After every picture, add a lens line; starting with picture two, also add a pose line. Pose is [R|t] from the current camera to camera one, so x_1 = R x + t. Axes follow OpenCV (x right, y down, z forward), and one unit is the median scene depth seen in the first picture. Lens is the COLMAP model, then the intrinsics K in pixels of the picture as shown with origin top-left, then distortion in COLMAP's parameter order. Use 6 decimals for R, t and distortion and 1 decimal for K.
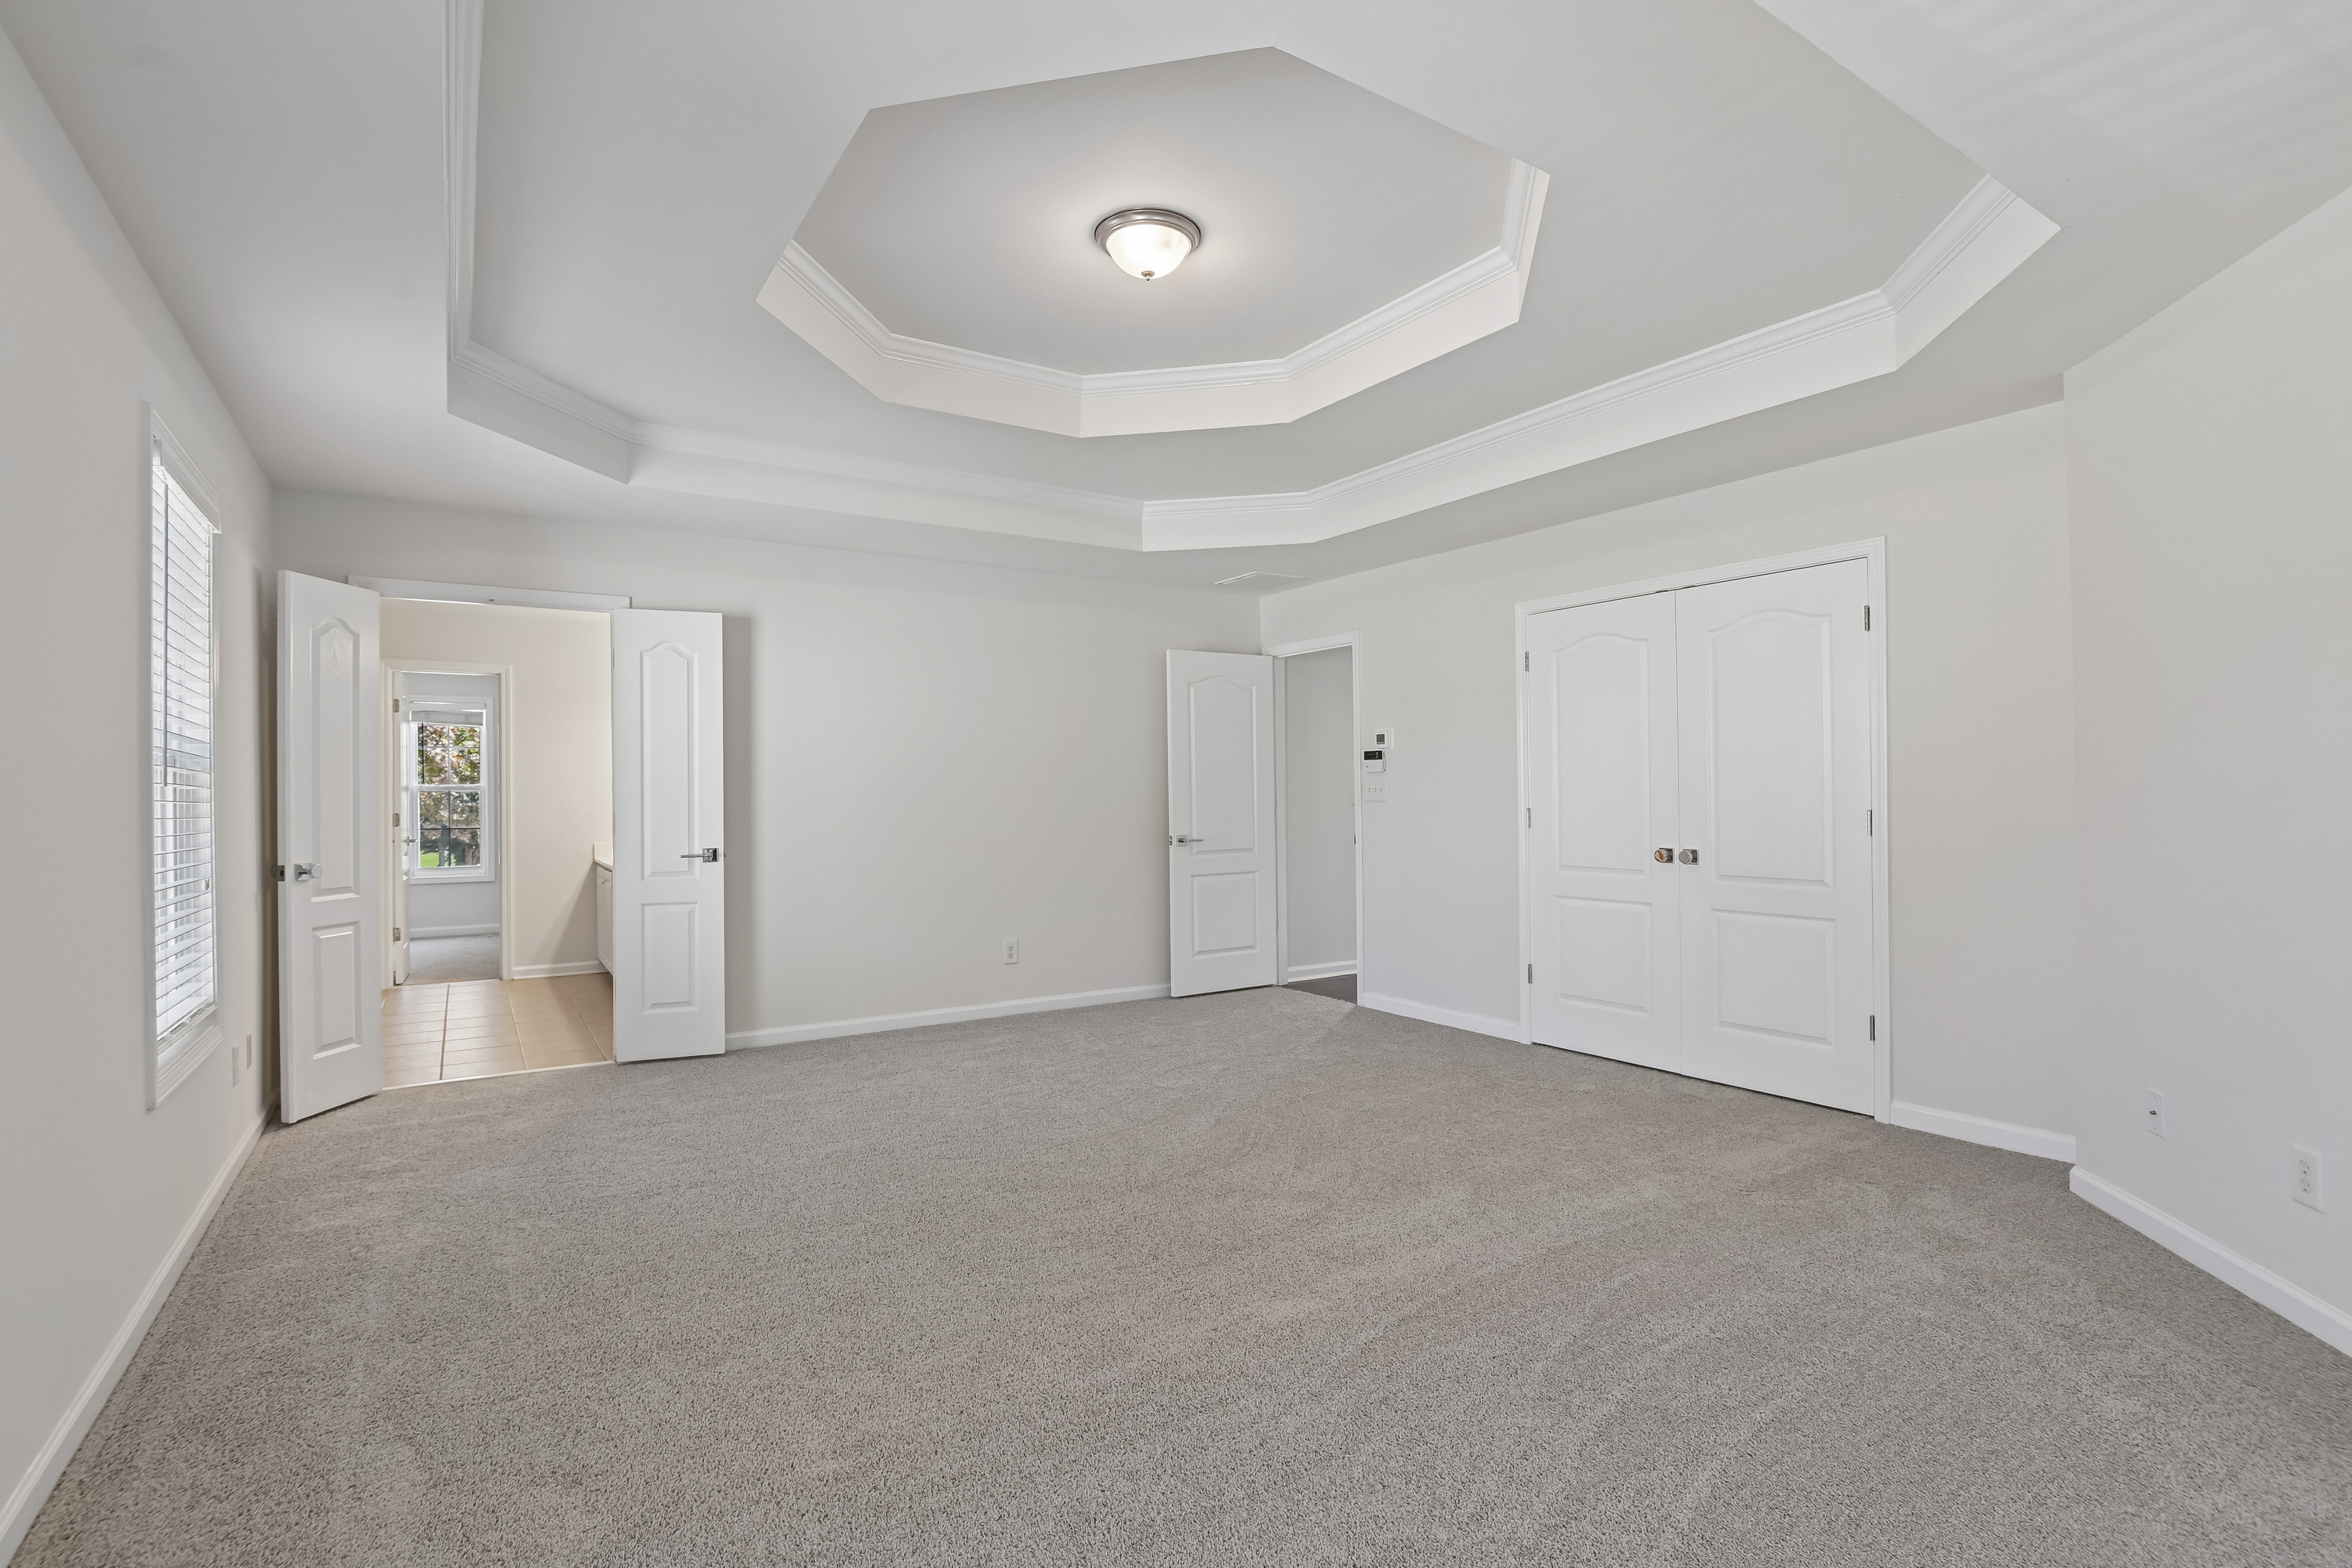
lens RADIAL K [[1104.2, 0, 1173.7], [0, 1104.2, 803.6], [0, 0, 1]] dist [-0.018740, -0.001545]
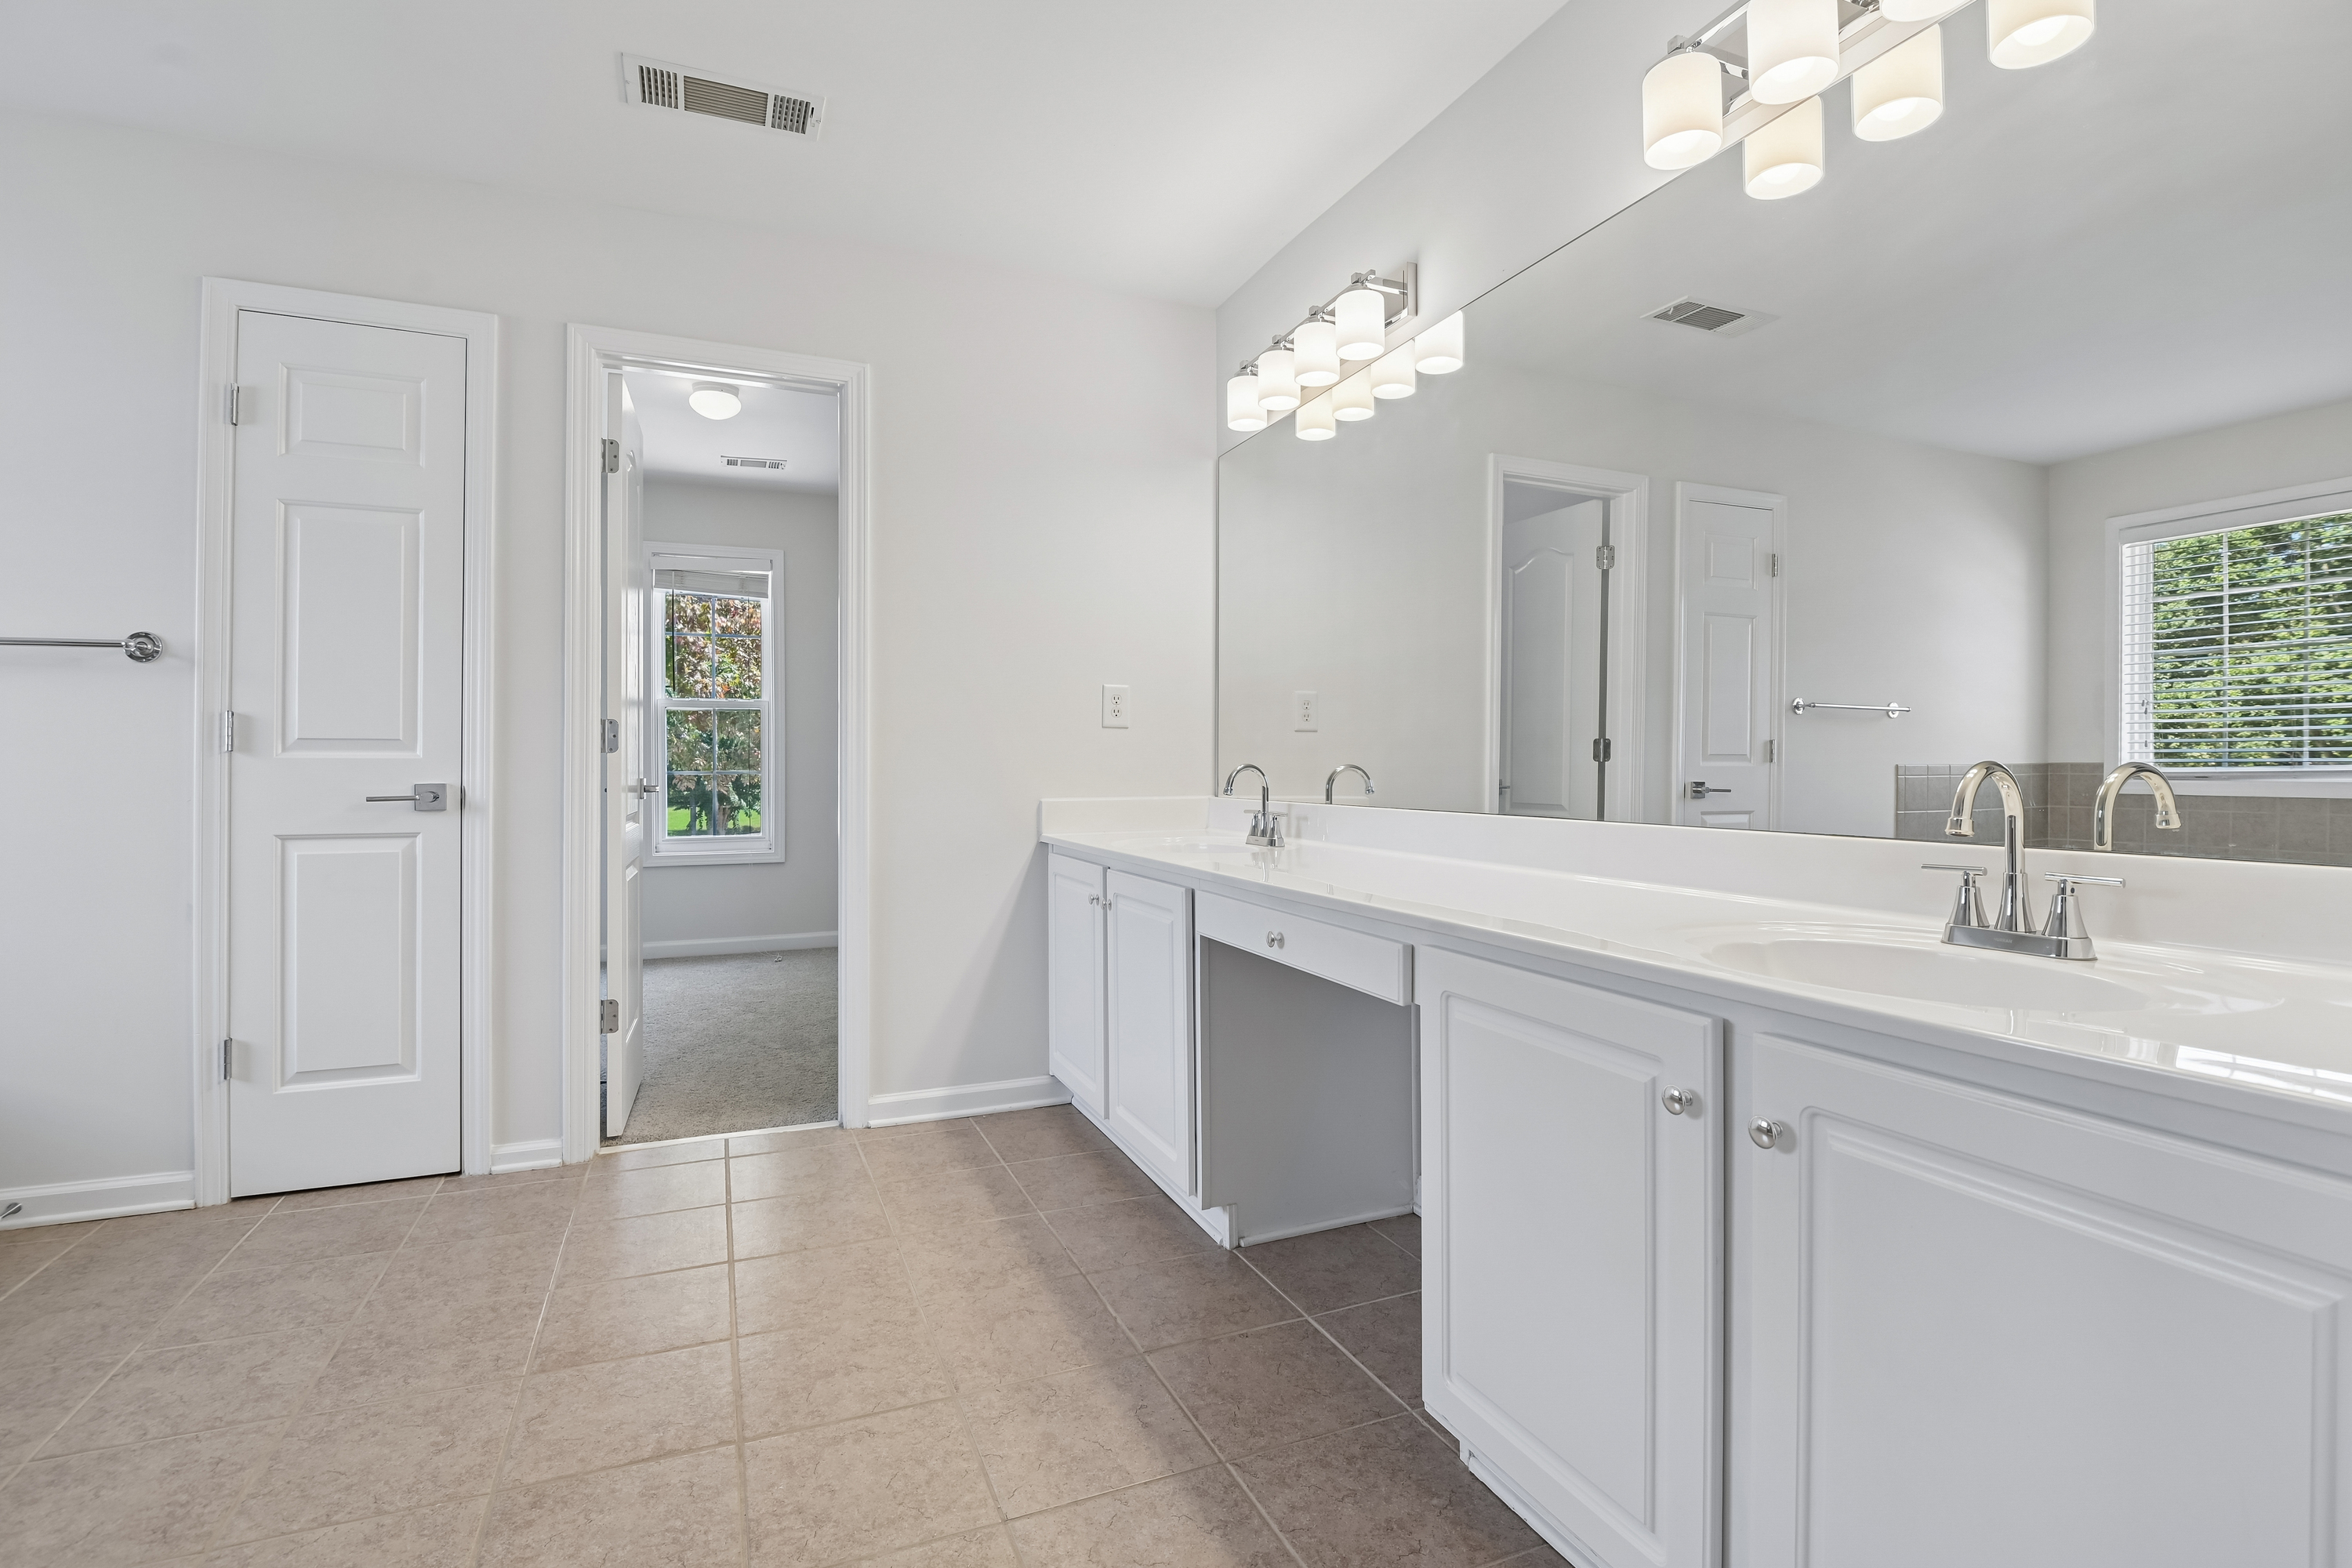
lens RADIAL K [[1104.2, 0, 1183.7], [0, 1104.2, 749.5], [0, 0, 1]] dist [-0.018740, -0.001545]
pose [[0.986118, 0.002411, -0.166028, -0.316558], [-0.004547, 0.999912, -0.012488, 0.017758], [0.165983, 0.013069, 0.986042, 0.462904]]
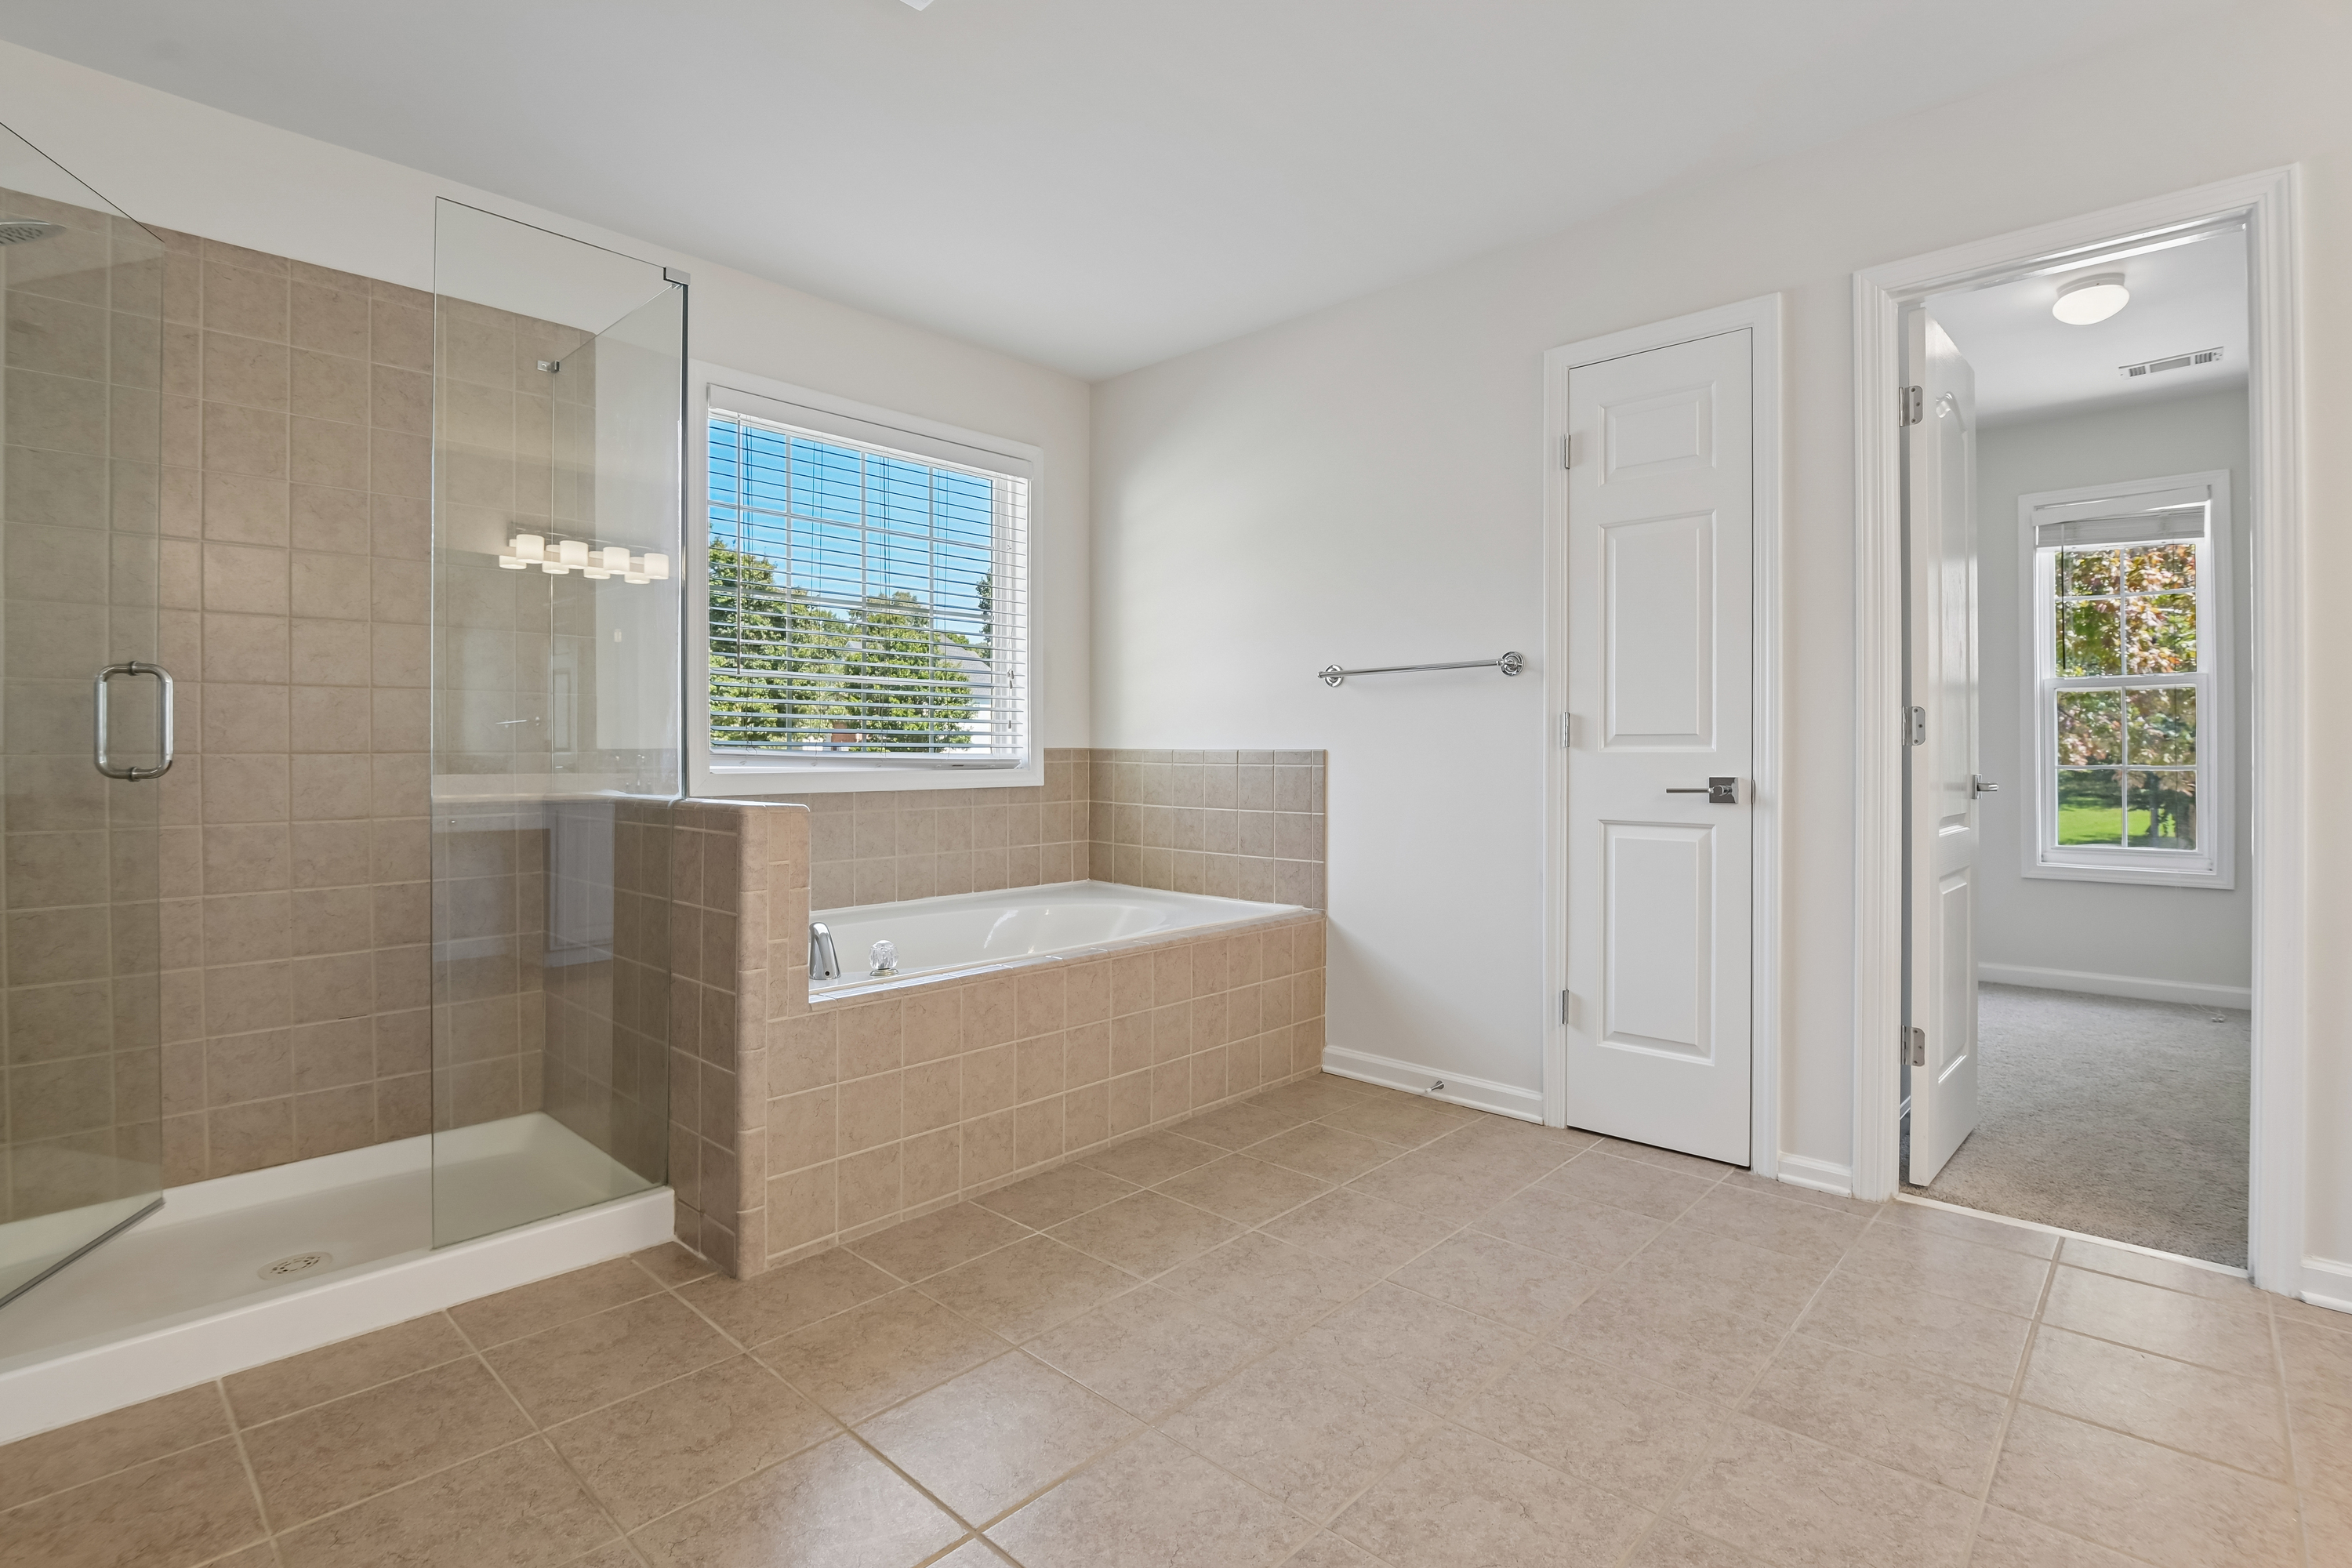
lens RADIAL K [[1104.2, 0, 1182.8], [0, 1104.2, 752.7], [0, 0, 1]] dist [-0.018740, -0.001545]
pose [[0.242869, 0.002842, -0.970055, -0.309985], [-0.001924, 0.999995, 0.002448, 0.017123], [0.970057, 0.001272, 0.242873, 0.500640]]
